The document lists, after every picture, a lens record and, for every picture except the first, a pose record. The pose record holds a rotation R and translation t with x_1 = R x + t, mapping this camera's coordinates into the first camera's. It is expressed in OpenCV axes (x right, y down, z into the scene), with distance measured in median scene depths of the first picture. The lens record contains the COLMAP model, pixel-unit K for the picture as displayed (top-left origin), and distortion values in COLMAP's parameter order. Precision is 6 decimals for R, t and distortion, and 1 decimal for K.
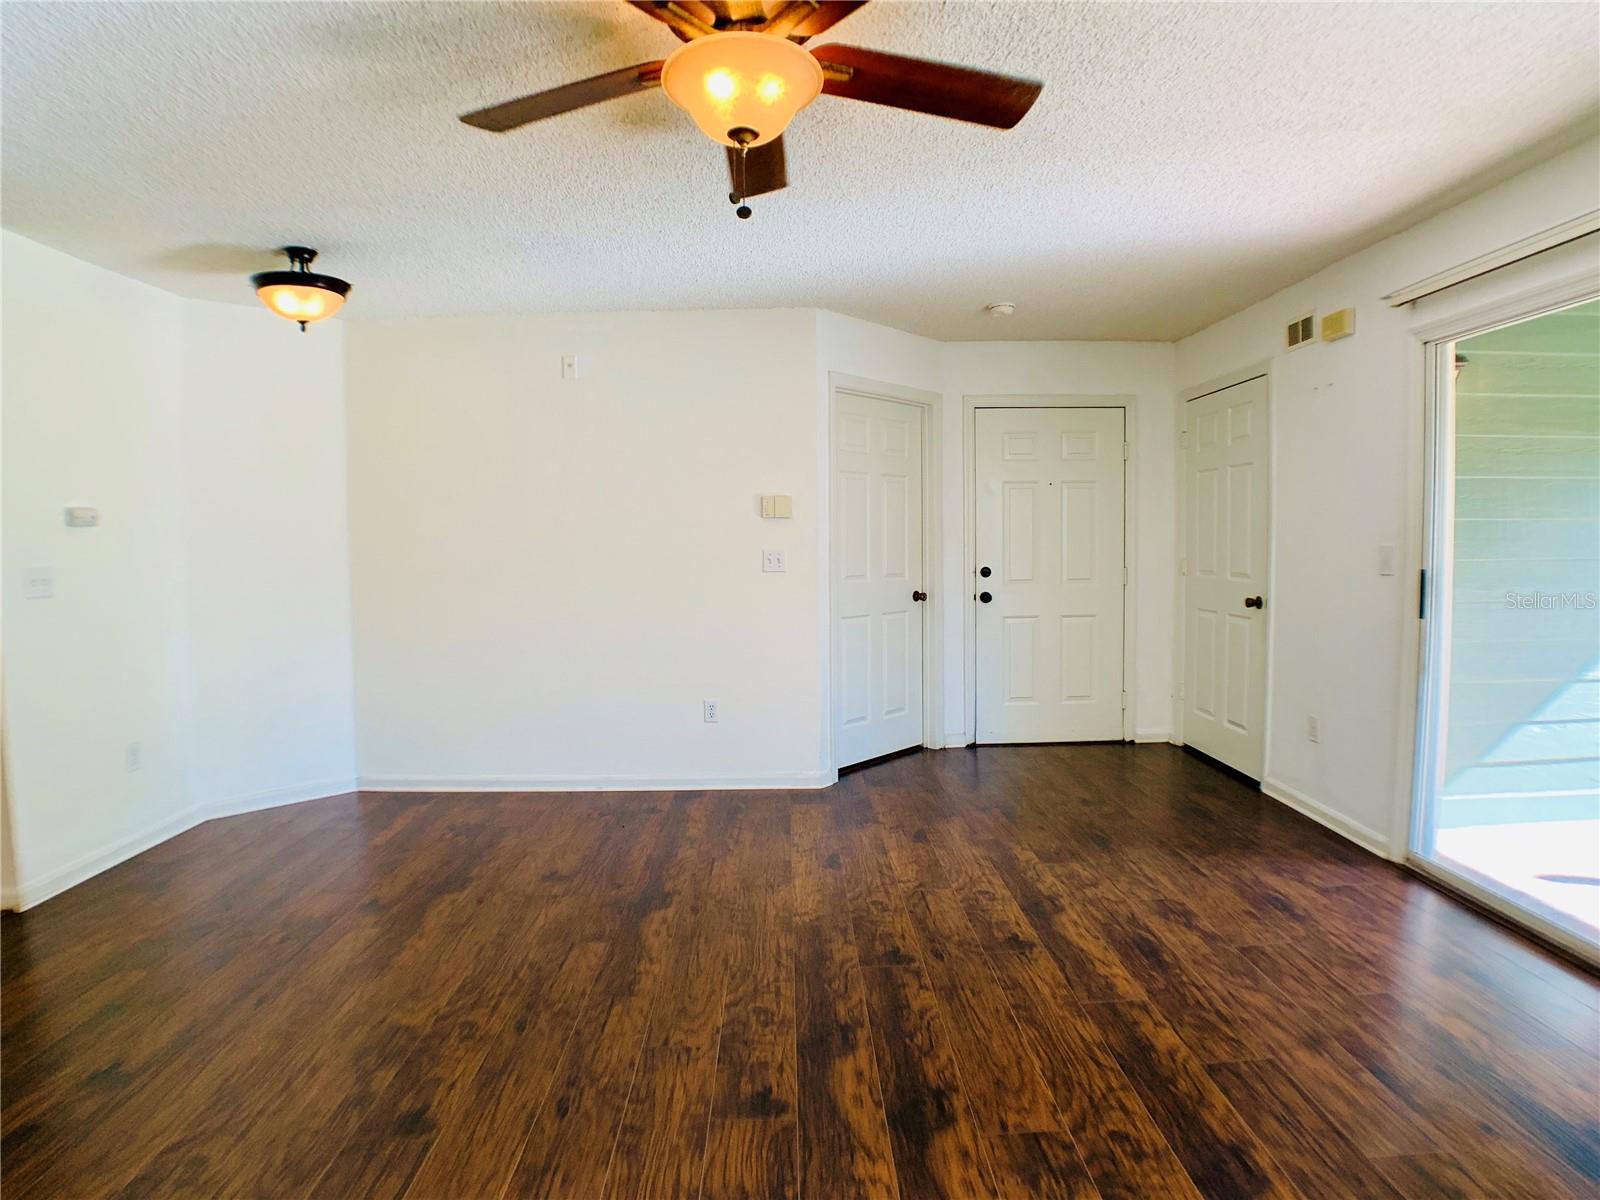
lens RADIAL K [[872.0, 0, 814.9], [0, 872.0, 594.1], [0, 0, 1]] dist [-0.070442, 0.001465]
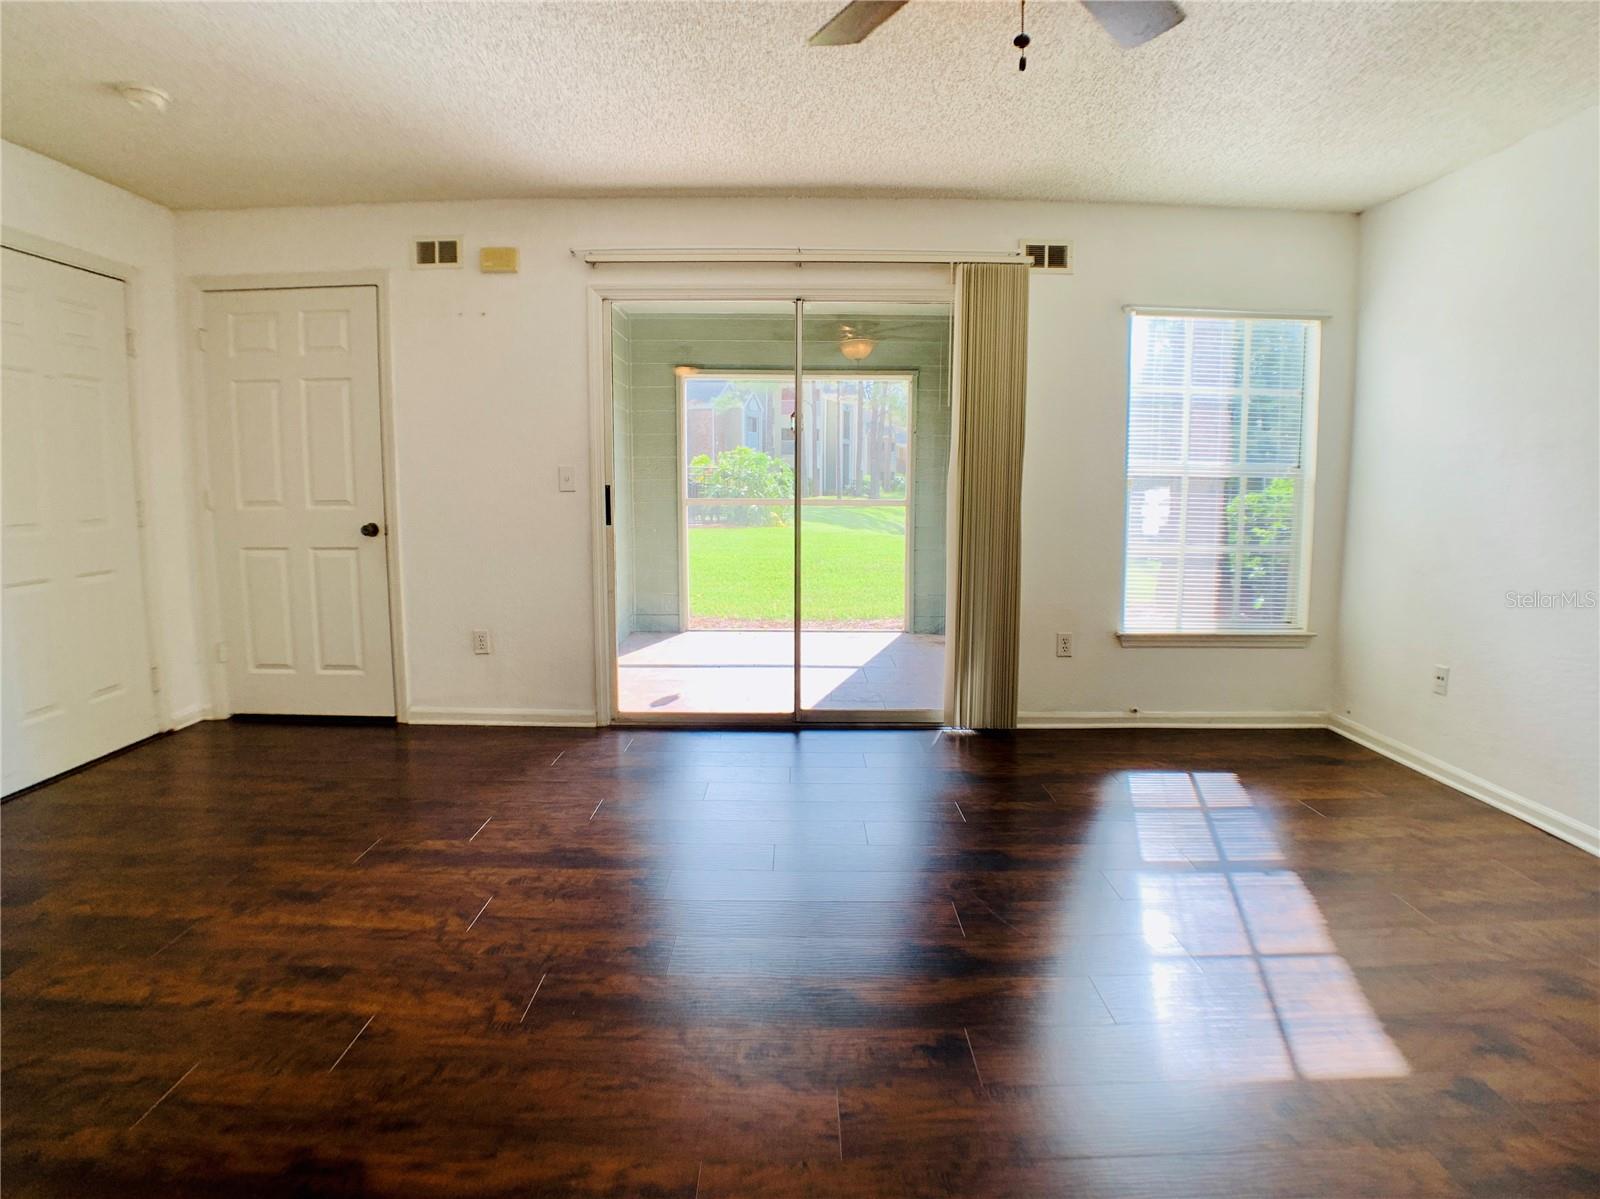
lens RADIAL K [[872.0, 0, 814.9], [0, 872.0, 593.6], [0, 0, 1]] dist [-0.070442, 0.001465]
pose [[0.022829, -0.115463, 0.993049, -0.568163], [0.063368, 0.991478, 0.113823, 0.003739], [-0.997729, 0.060329, 0.029951, 0.679022]]
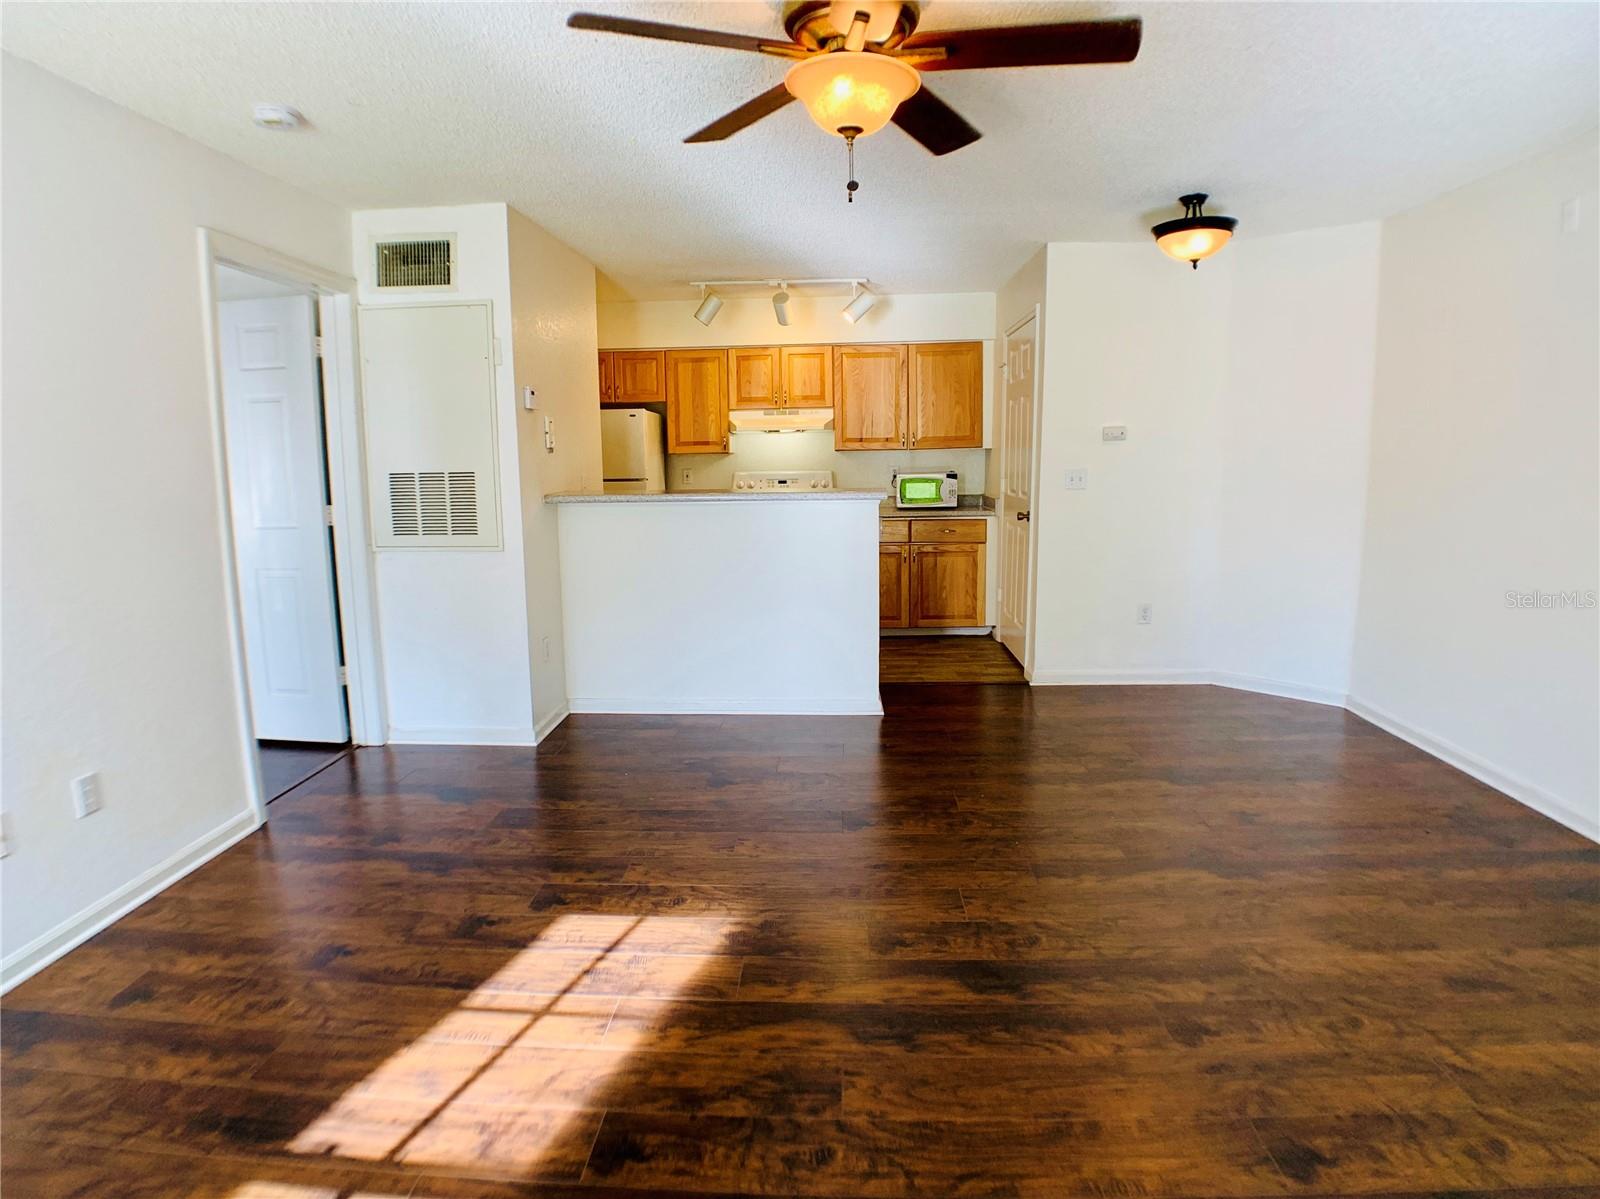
lens RADIAL K [[925.5, 0, 795.1], [0, 925.5, 577.4], [0, 0, 1]] dist [-0.047710, 0.002142]
pose [[-0.088822, 0.147949, -0.984998, 0.717585], [-0.054204, 0.986724, 0.153096, -0.059487], [0.994572, 0.066989, -0.079623, 0.590983]]
